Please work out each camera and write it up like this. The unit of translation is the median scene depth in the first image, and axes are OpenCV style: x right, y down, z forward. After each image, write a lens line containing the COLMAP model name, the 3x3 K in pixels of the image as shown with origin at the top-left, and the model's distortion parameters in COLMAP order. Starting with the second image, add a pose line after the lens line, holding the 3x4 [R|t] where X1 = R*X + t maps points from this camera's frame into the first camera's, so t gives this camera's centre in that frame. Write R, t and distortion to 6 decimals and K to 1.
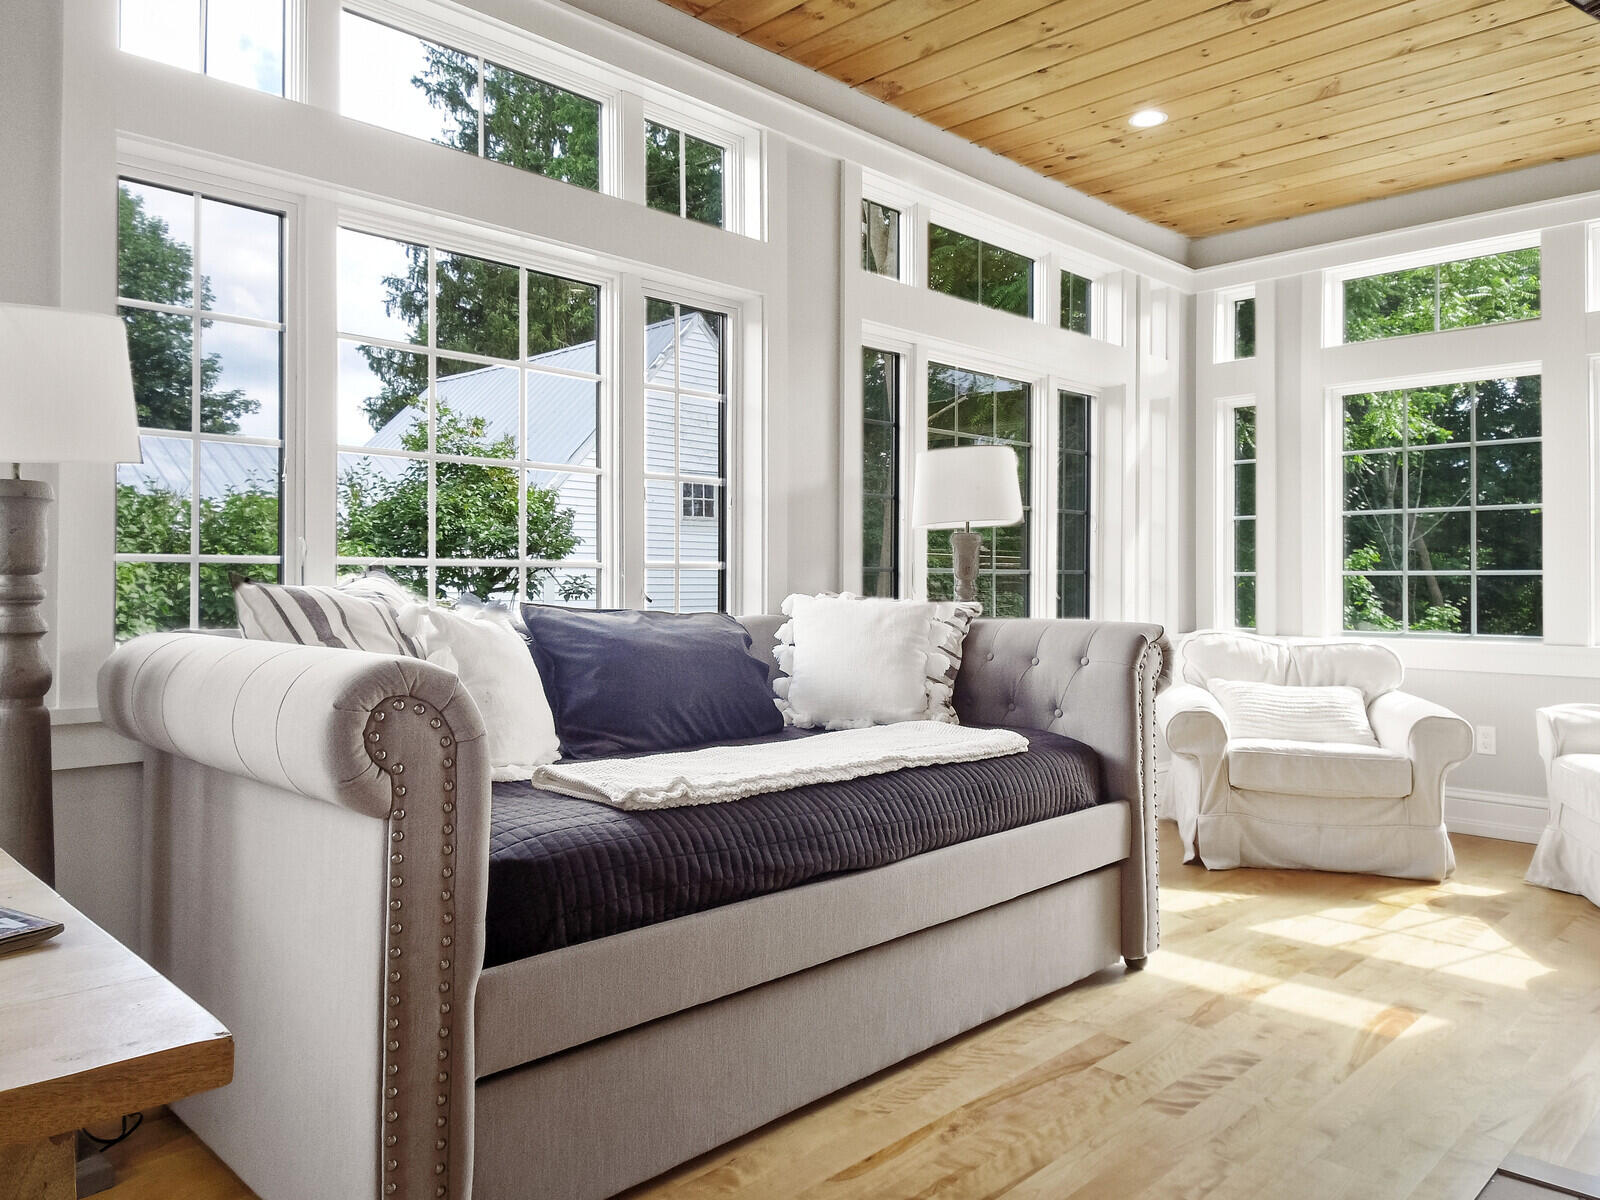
lens RADIAL K [[1114.8, 0, 805.7], [0, 1114.8, 571.1], [0, 0, 1]] dist [0.066291, -0.077841]
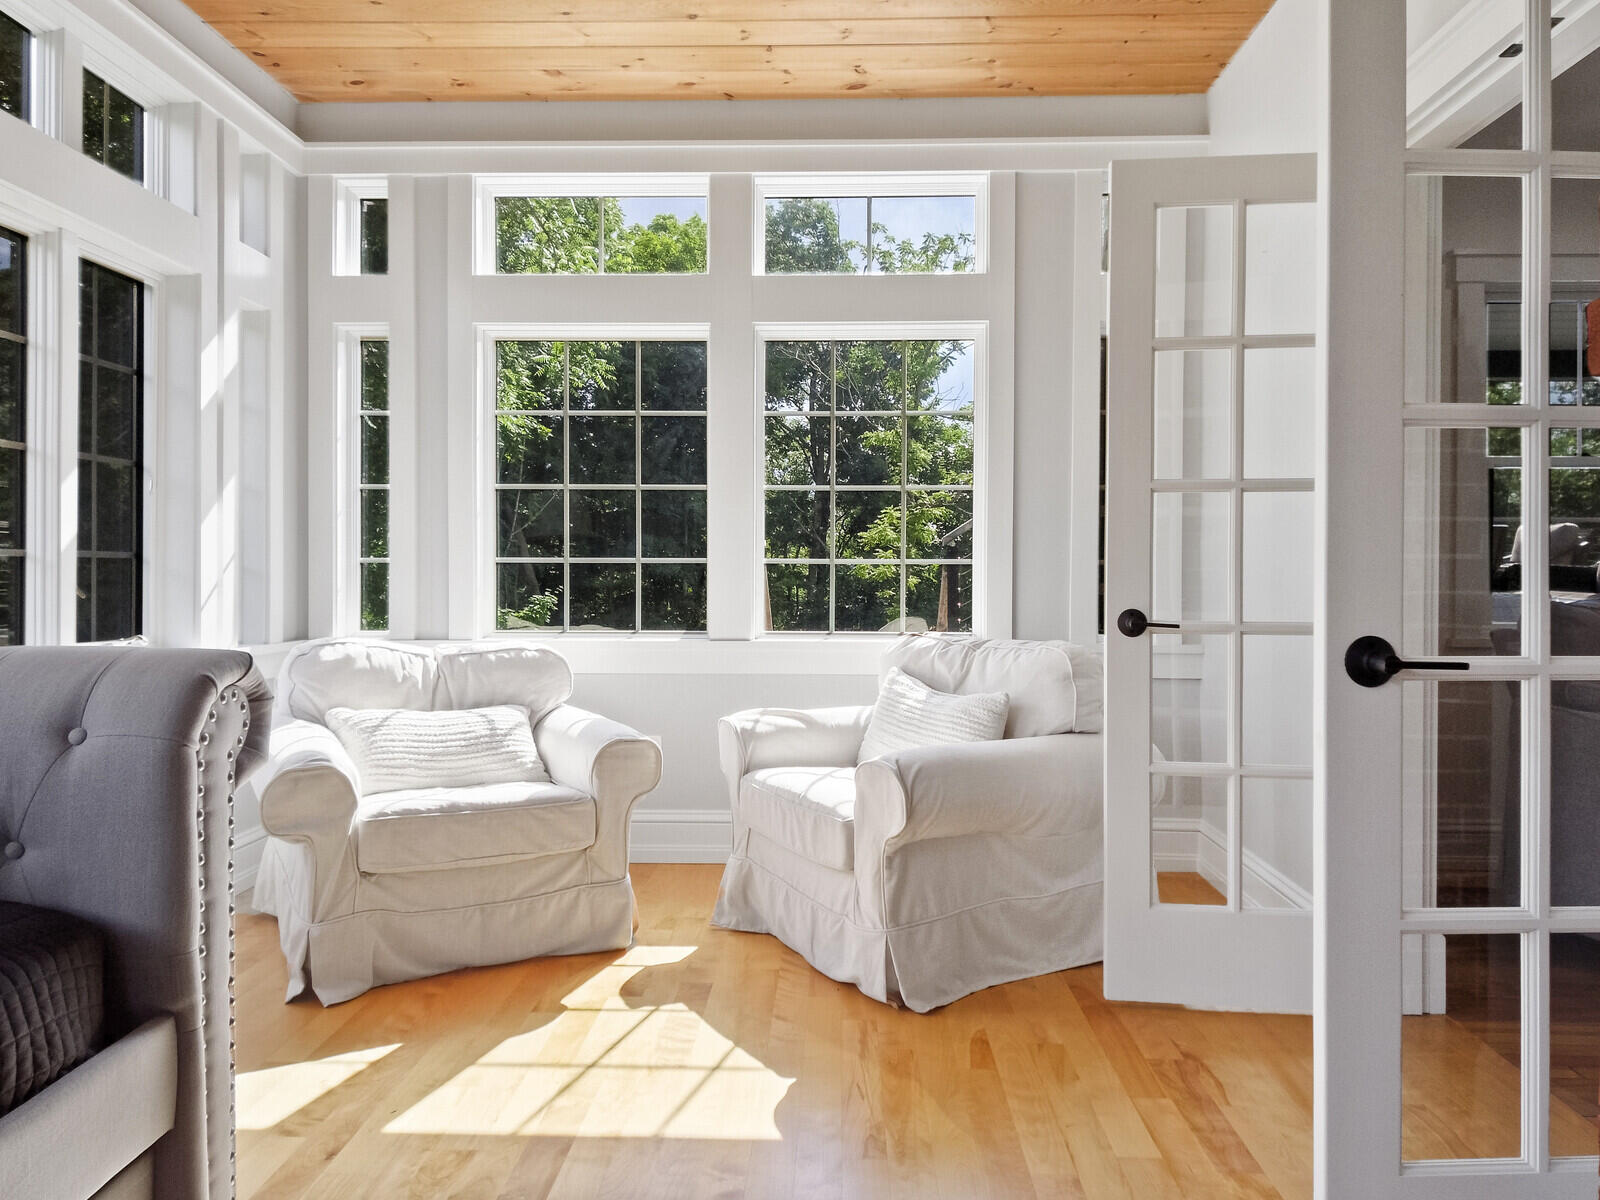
lens RADIAL K [[1114.8, 0, 805.7], [0, 1114.8, 571.1], [0, 0, 1]] dist [0.066291, -0.077841]
pose [[0.728409, 0.001382, 0.685141, 0.098291], [-0.008304, 0.999942, 0.006812, 0.003073], [-0.685092, -0.010651, 0.728379, 0.295396]]
